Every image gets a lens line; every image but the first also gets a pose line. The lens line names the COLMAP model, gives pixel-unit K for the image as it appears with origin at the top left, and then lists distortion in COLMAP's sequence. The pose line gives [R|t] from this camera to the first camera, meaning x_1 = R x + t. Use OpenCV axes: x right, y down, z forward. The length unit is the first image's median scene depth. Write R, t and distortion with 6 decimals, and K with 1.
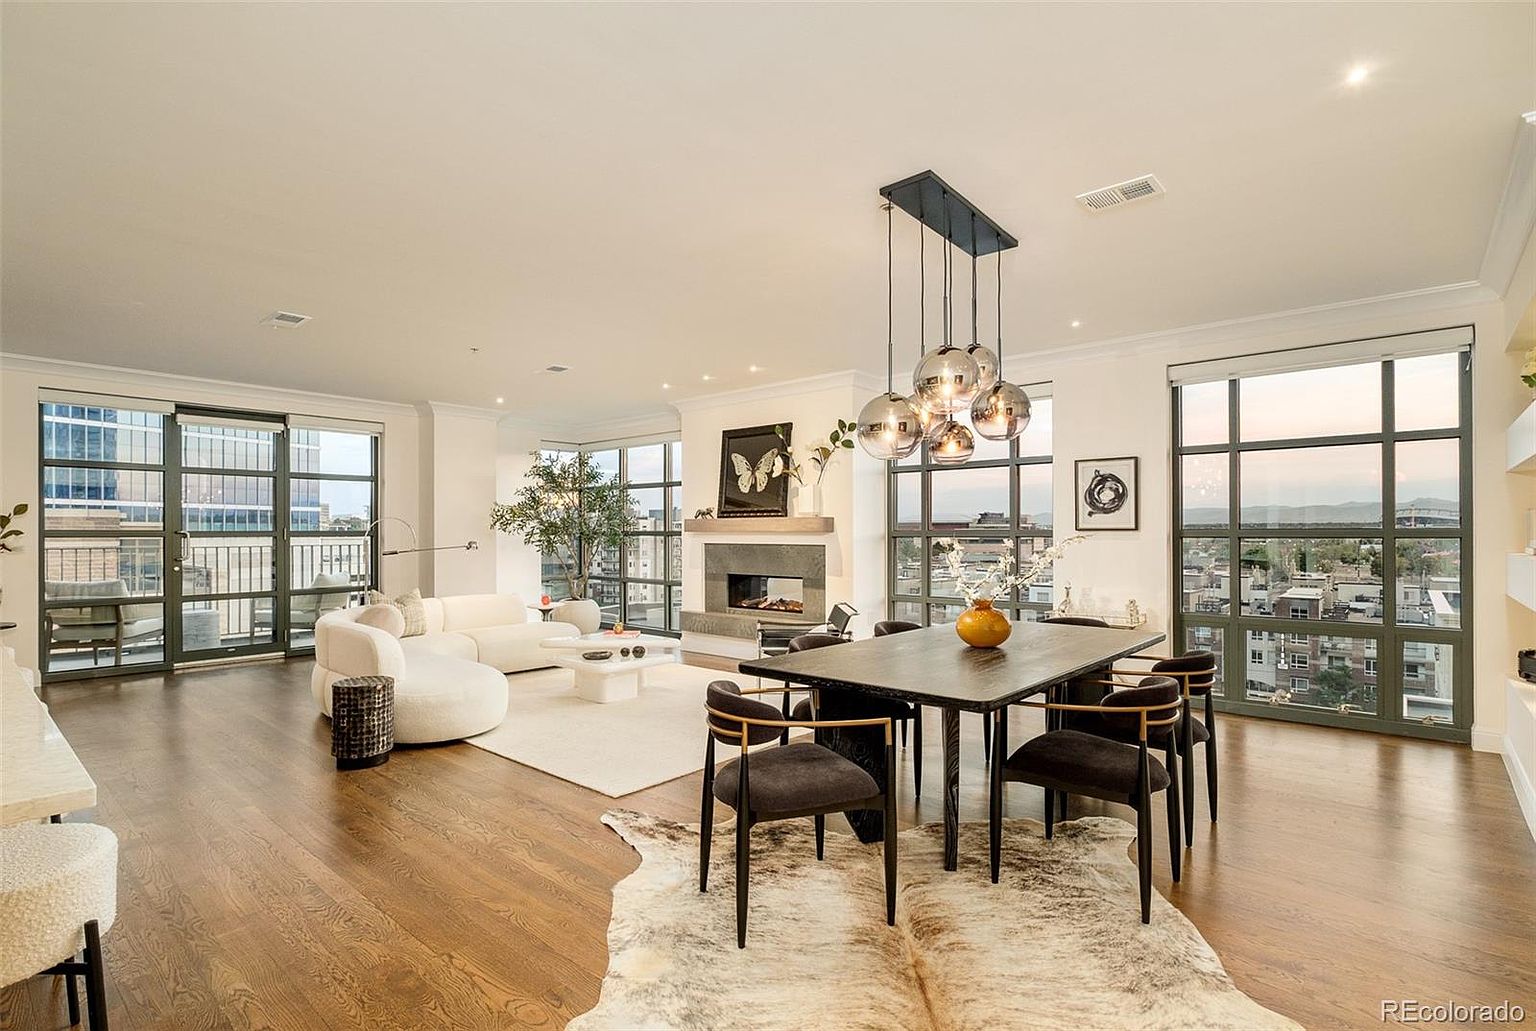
lens RADIAL K [[739.2, 0, 771.7], [0, 739.2, 533.9], [0, 0, 1]] dist [-0.002313, -0.002501]
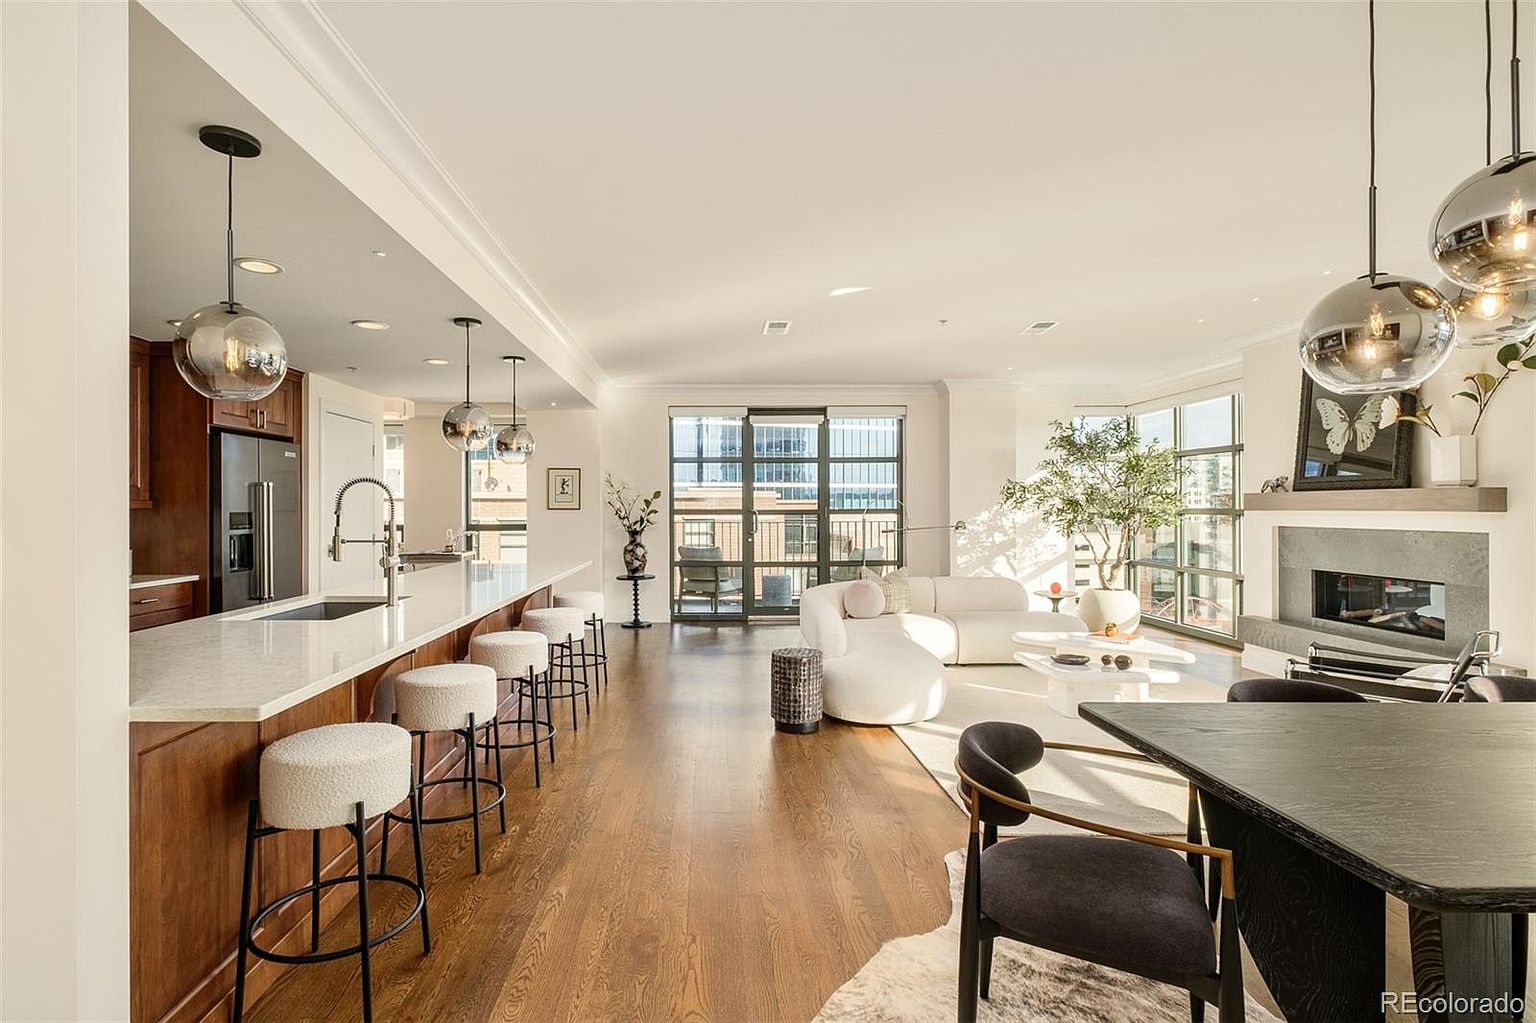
lens RADIAL K [[758.1, 0, 715.6], [0, 758.1, 506.1], [0, 0, 1]] dist [-0.011808, 0.002130]
pose [[0.659621, -0.002669, -0.751594, 0.141123], [0.000586, 0.999995, -0.003036, -0.006879], [0.751599, 0.001562, 0.659619, 0.132323]]
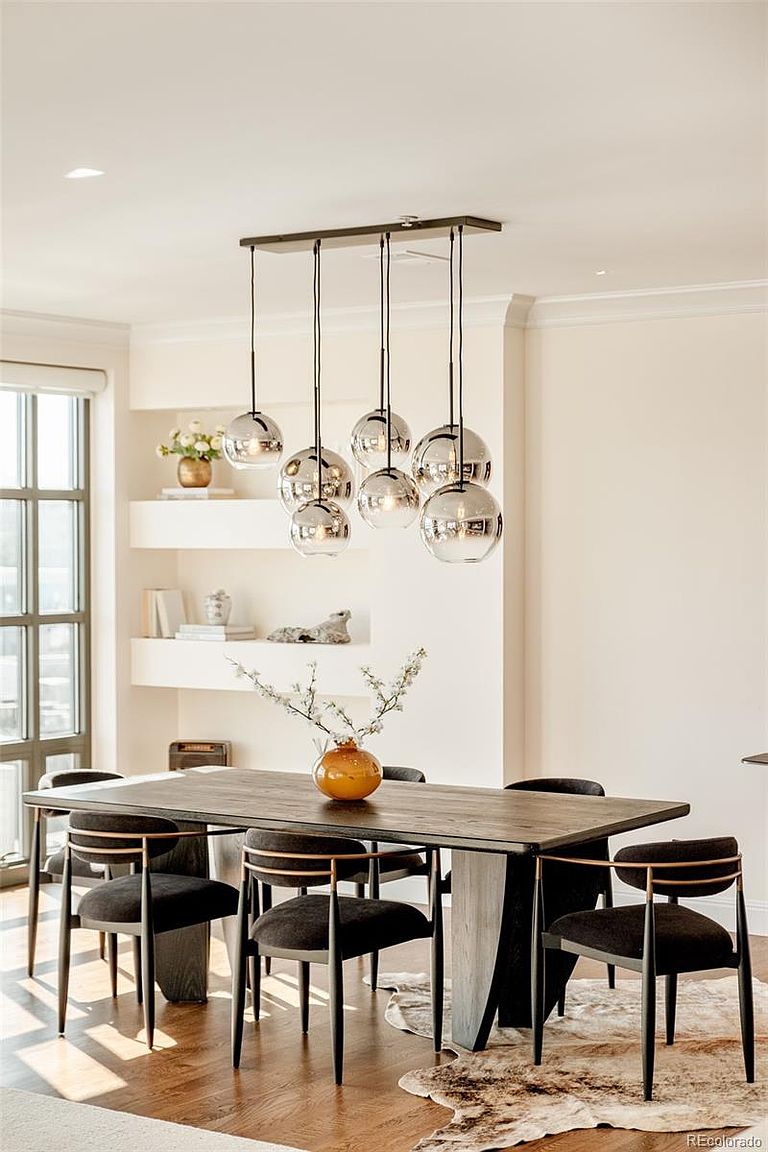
lens RADIAL K [[2005.6, 0, 394.3], [0, 2005.6, 577.1], [0, 0, 1]] dist [-0.034887, 0.000000]
pose [[-0.110716, -0.019387, 0.993663, -1.051993], [0.002976, 0.999799, 0.019838, -0.069740], [-0.993848, 0.005154, -0.110636, 0.703164]]
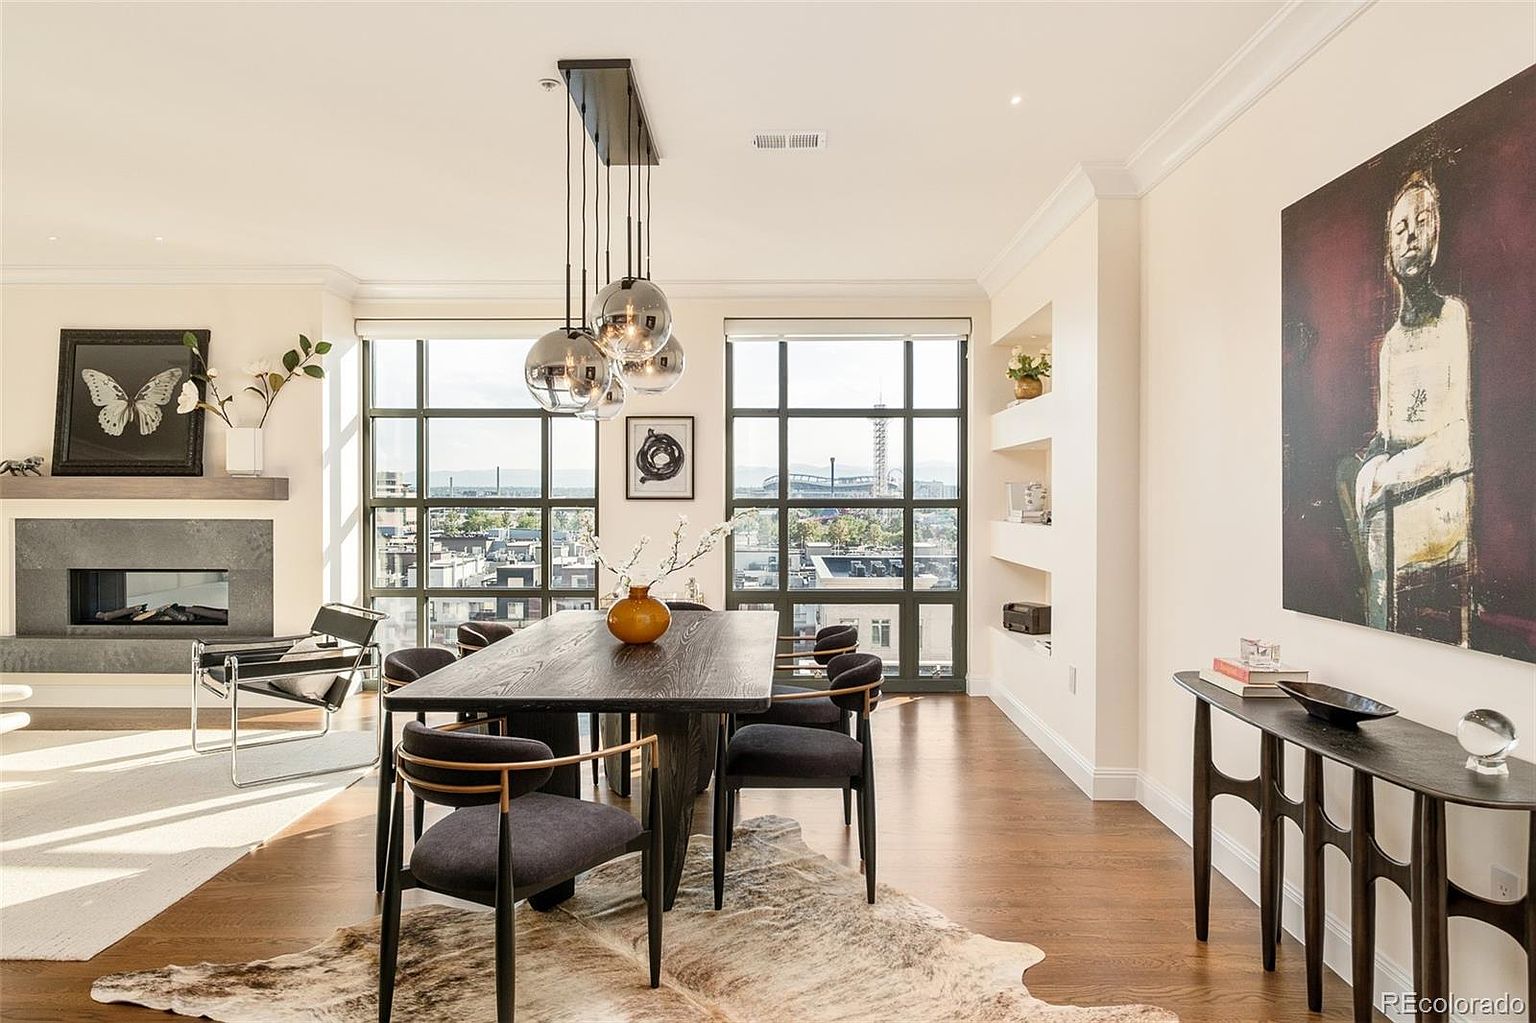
lens RADIAL K [[979.5, 0, 776.2], [0, 979.5, 502.0], [0, 0, 1]] dist [-0.010456, 0.008826]
pose [[0.761990, -0.000413, 0.647589, -0.183843], [-0.001952, 0.999994, 0.002935, -0.005135], [-0.647586, -0.003500, 0.761984, 0.037456]]
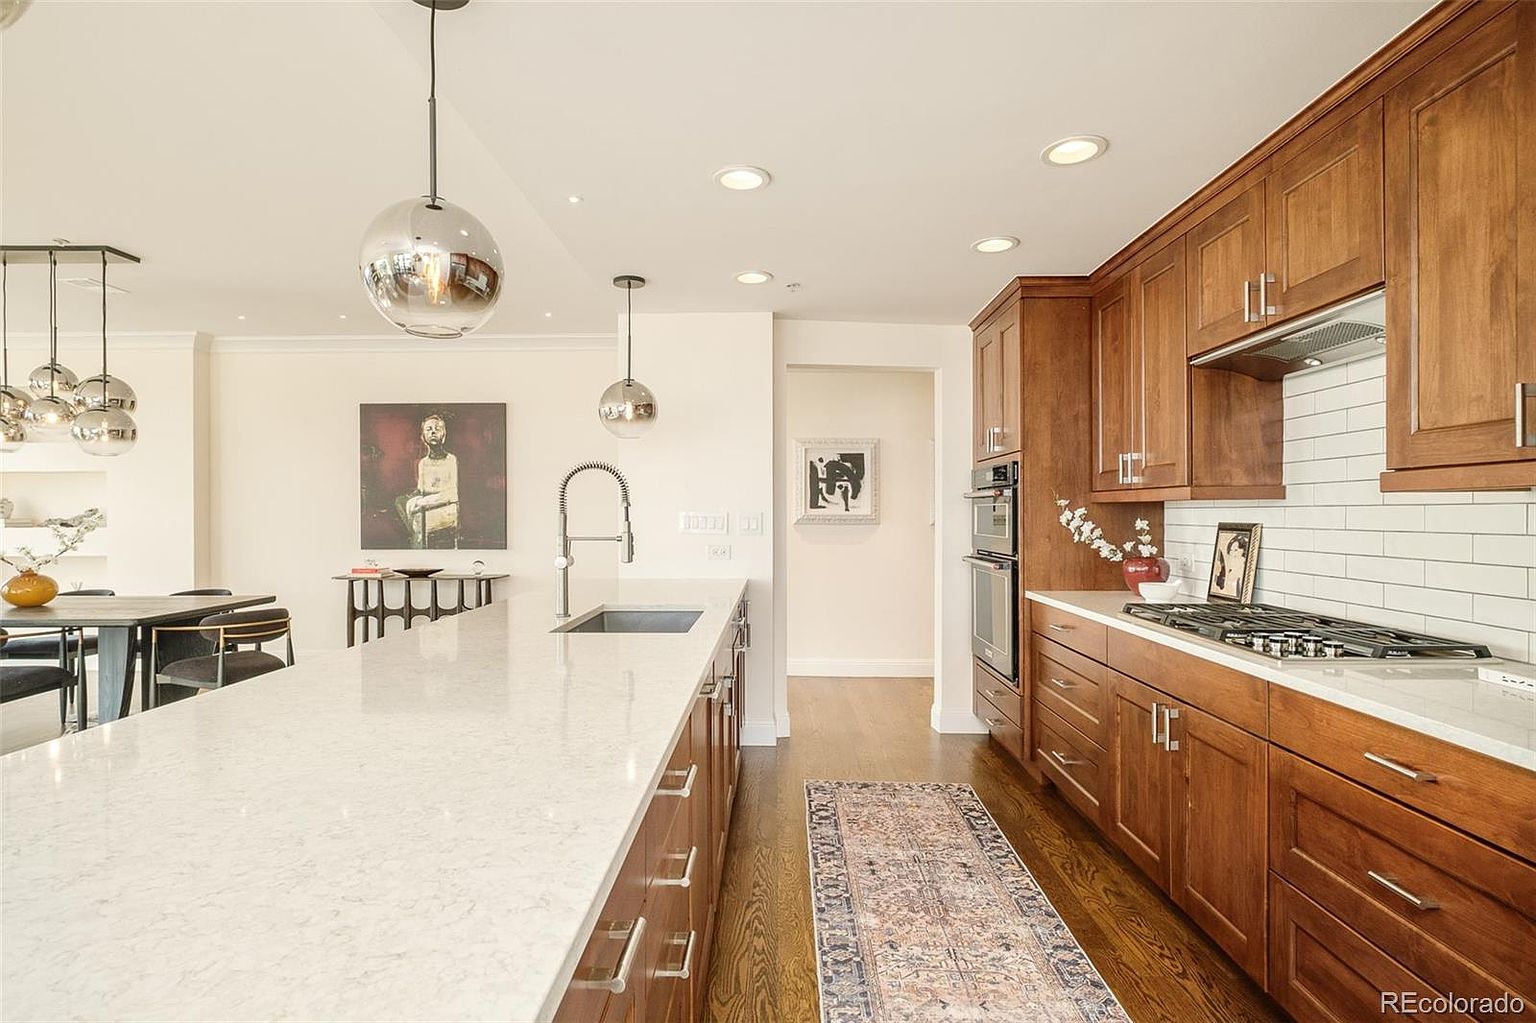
lens RADIAL K [[758.1, 0, 758.5], [0, 758.1, 519.2], [0, 0, 1]] dist [-0.011808, 0.002130]
pose [[-0.644978, -0.004364, 0.764189, -0.854670], [0.002898, 0.999963, 0.008156, 0.001142], [-0.764196, 0.007475, -0.644941, 0.524357]]
